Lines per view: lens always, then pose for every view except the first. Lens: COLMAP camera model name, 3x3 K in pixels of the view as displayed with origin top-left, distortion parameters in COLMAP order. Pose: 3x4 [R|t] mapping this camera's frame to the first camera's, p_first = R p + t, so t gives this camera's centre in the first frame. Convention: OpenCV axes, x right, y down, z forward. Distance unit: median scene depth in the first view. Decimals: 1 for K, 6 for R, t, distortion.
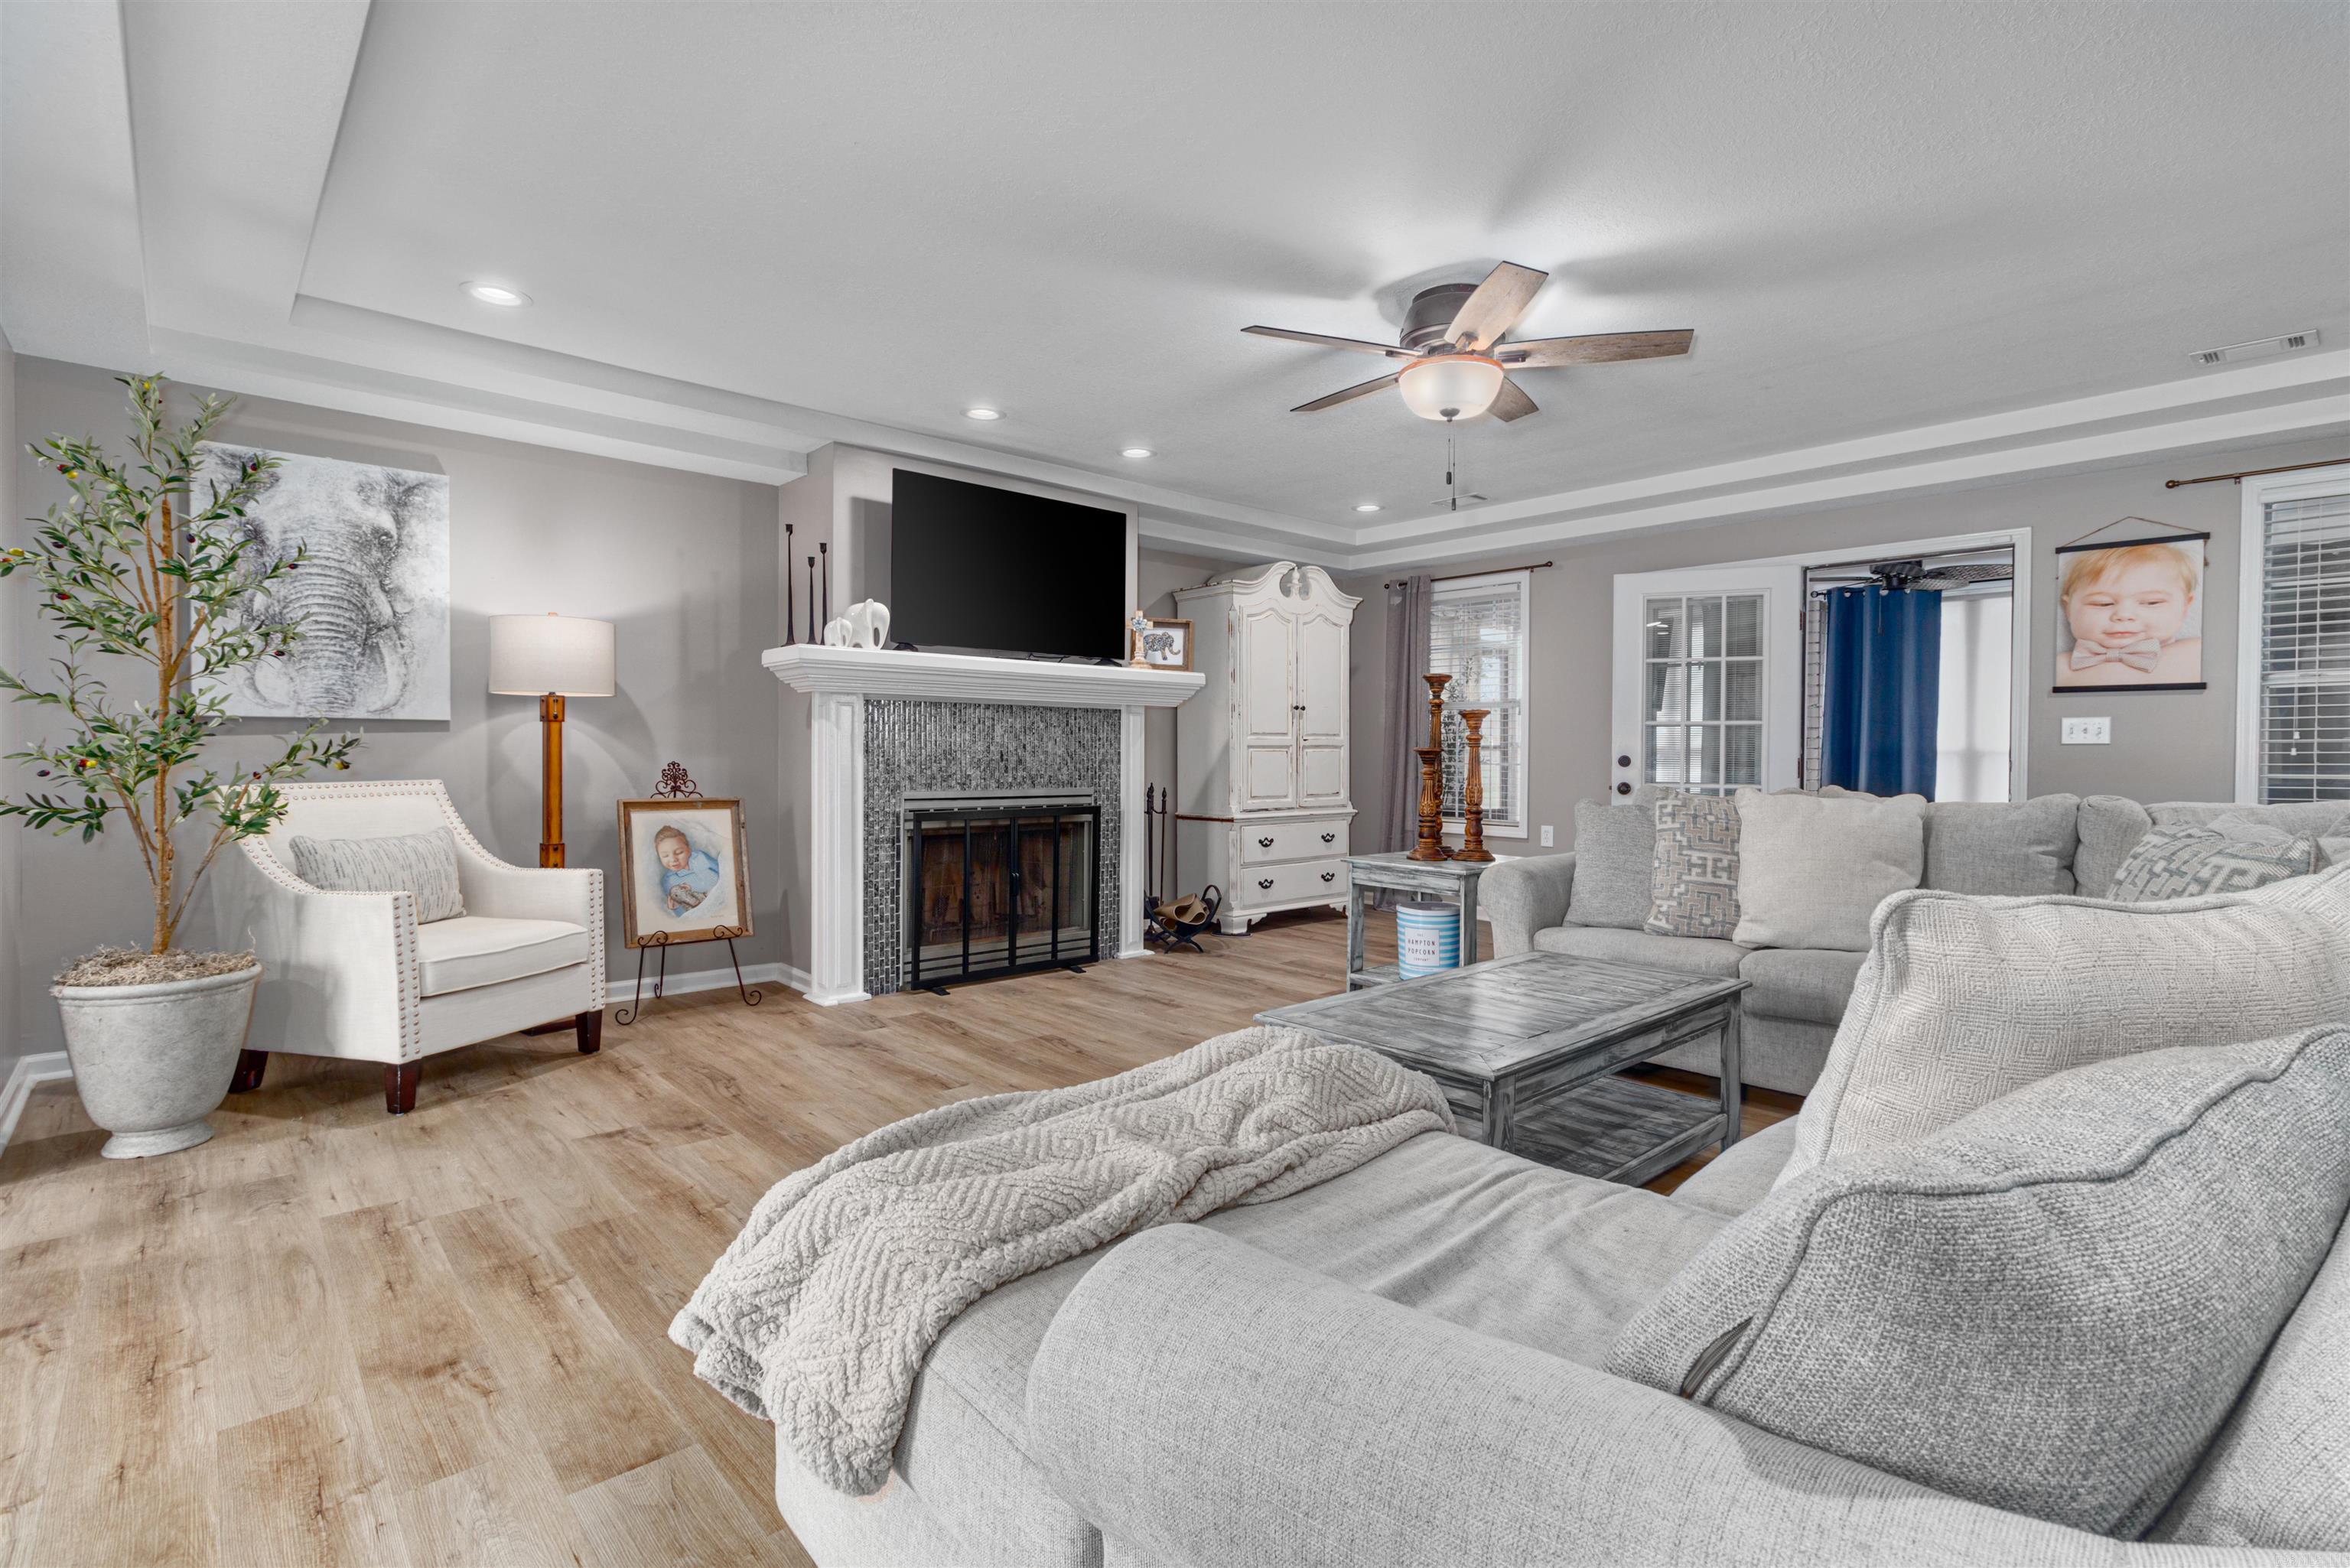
lens RADIAL K [[1099.0, 0, 1181.3], [0, 1099.0, 758.6], [0, 0, 1]] dist [0.001312, 0.000562]
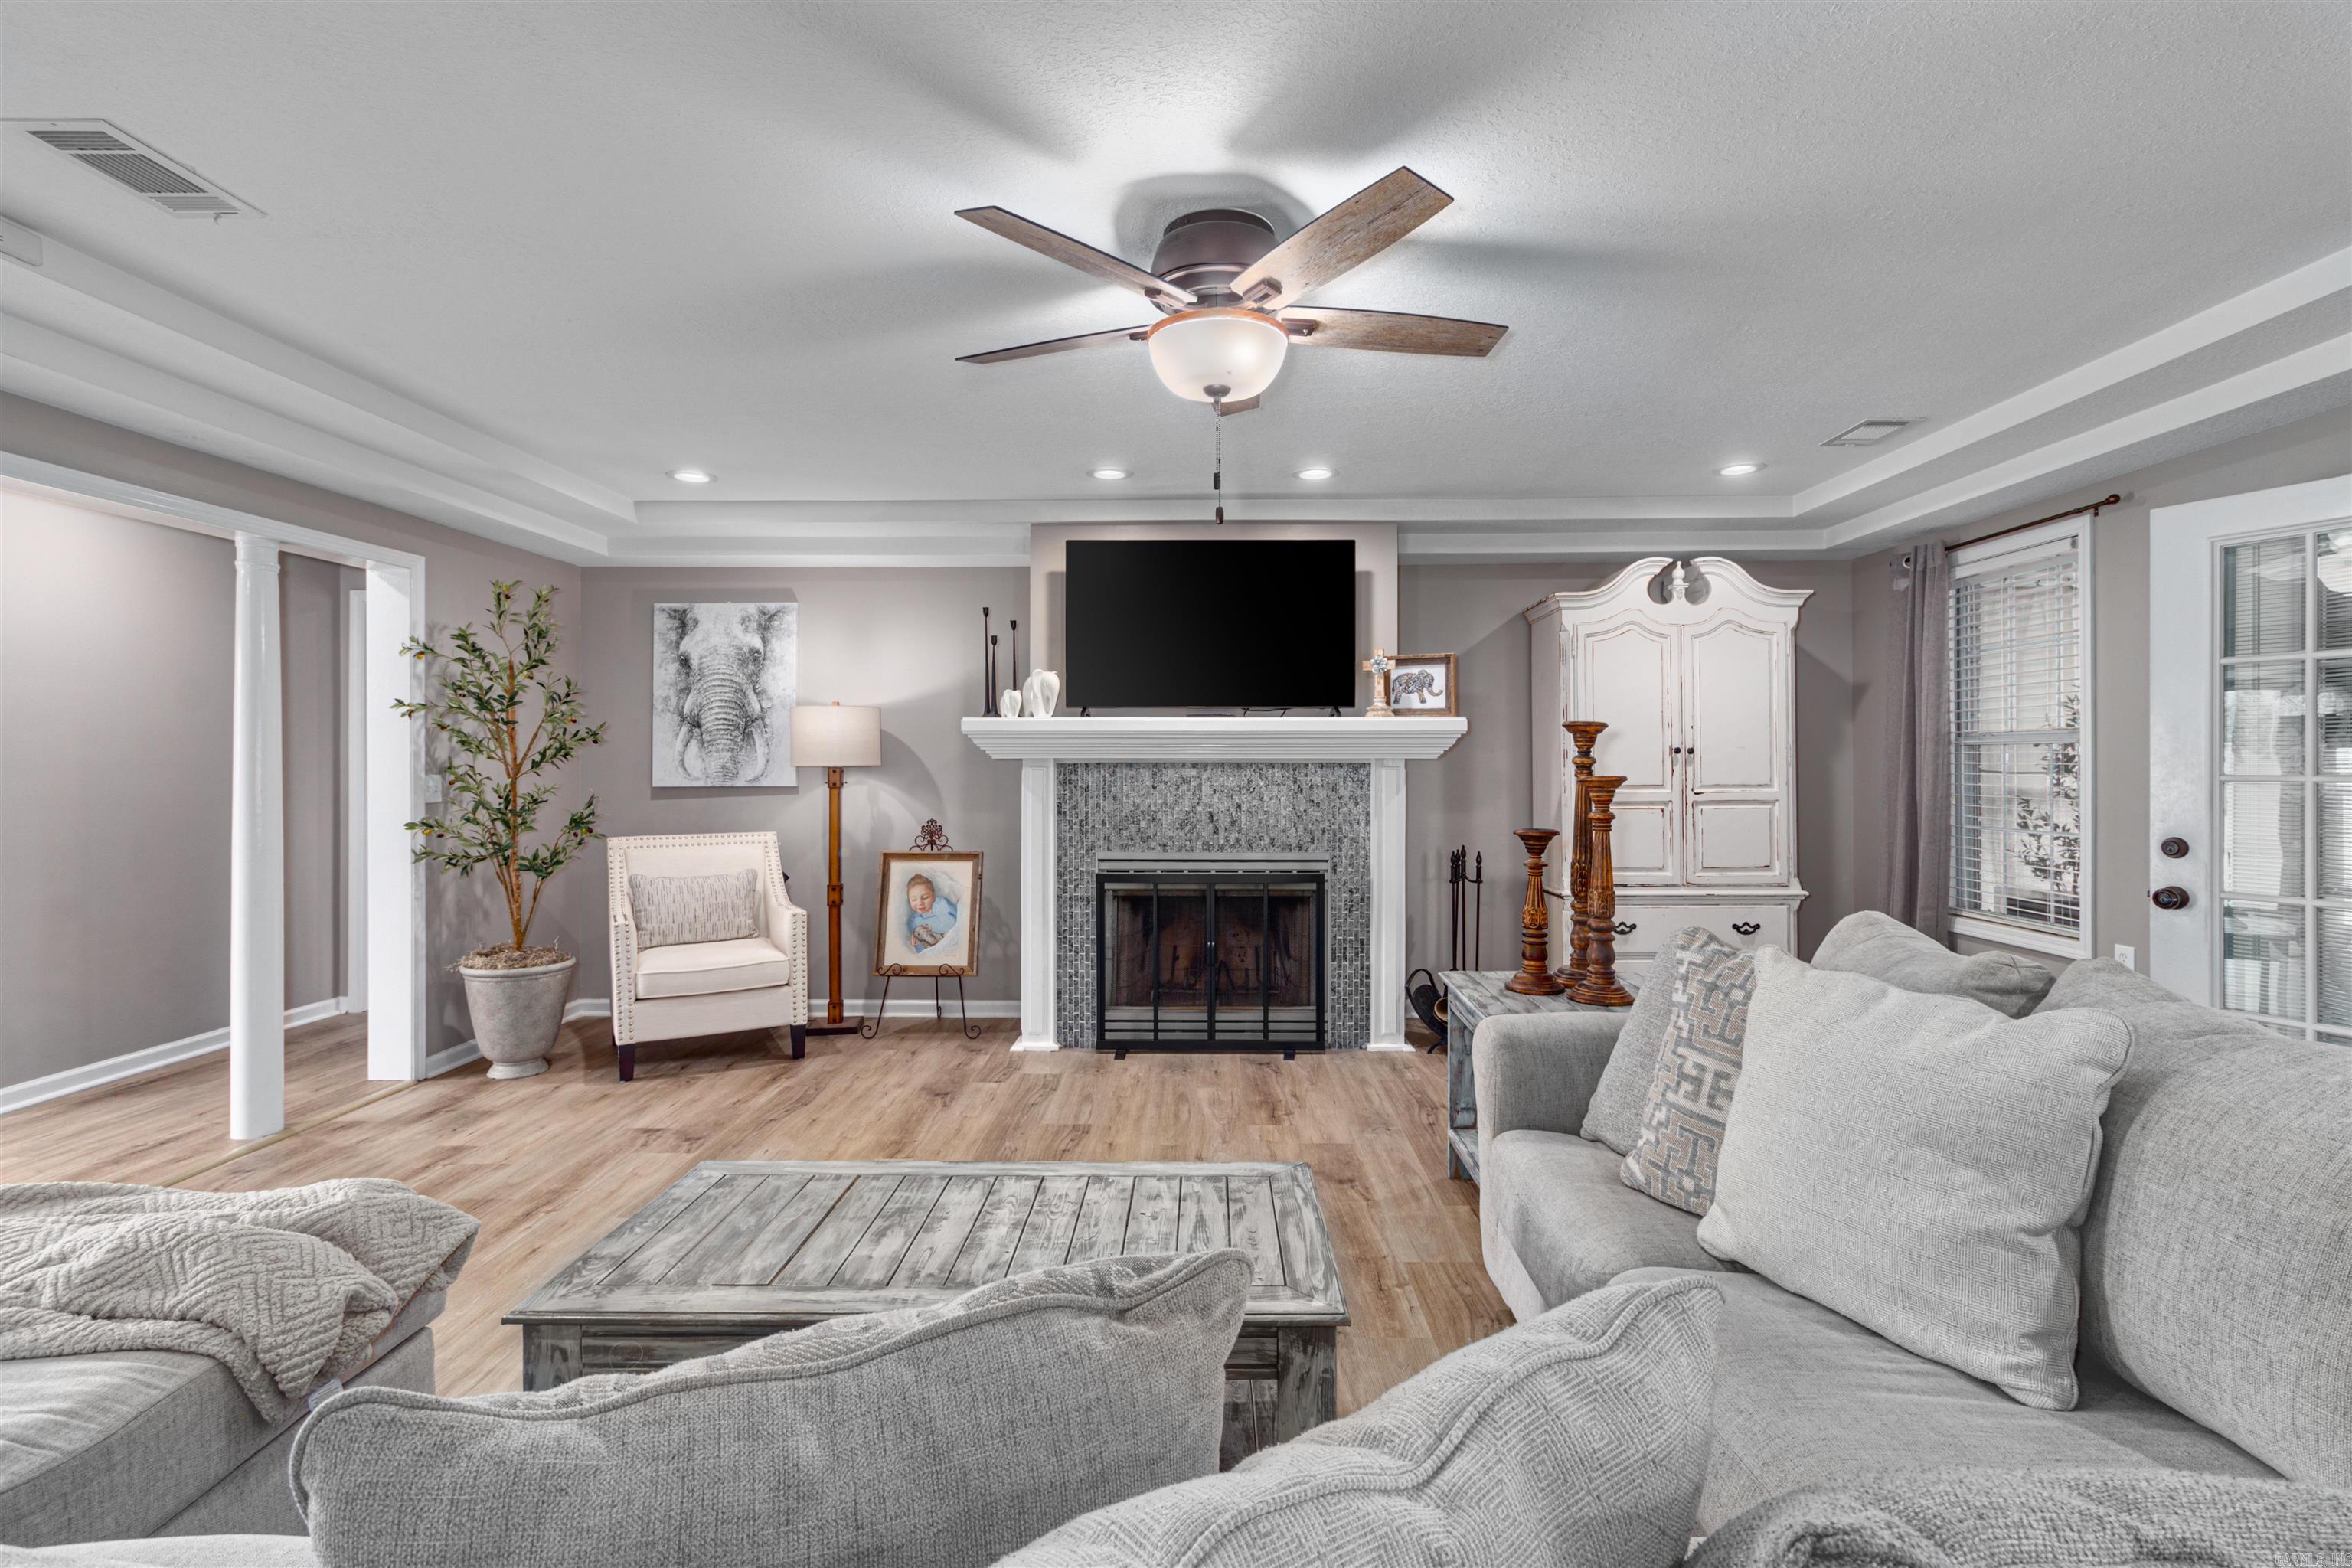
lens RADIAL K [[1080.0, 0, 1181.7], [0, 1080.0, 759.3], [0, 0, 1]] dist [0.000632, 0.000167]
pose [[0.728466, -0.010898, -0.684995, 0.513233], [0.001899, 0.999902, -0.013889, -0.043836], [0.685079, 0.008817, 0.728415, 0.334546]]
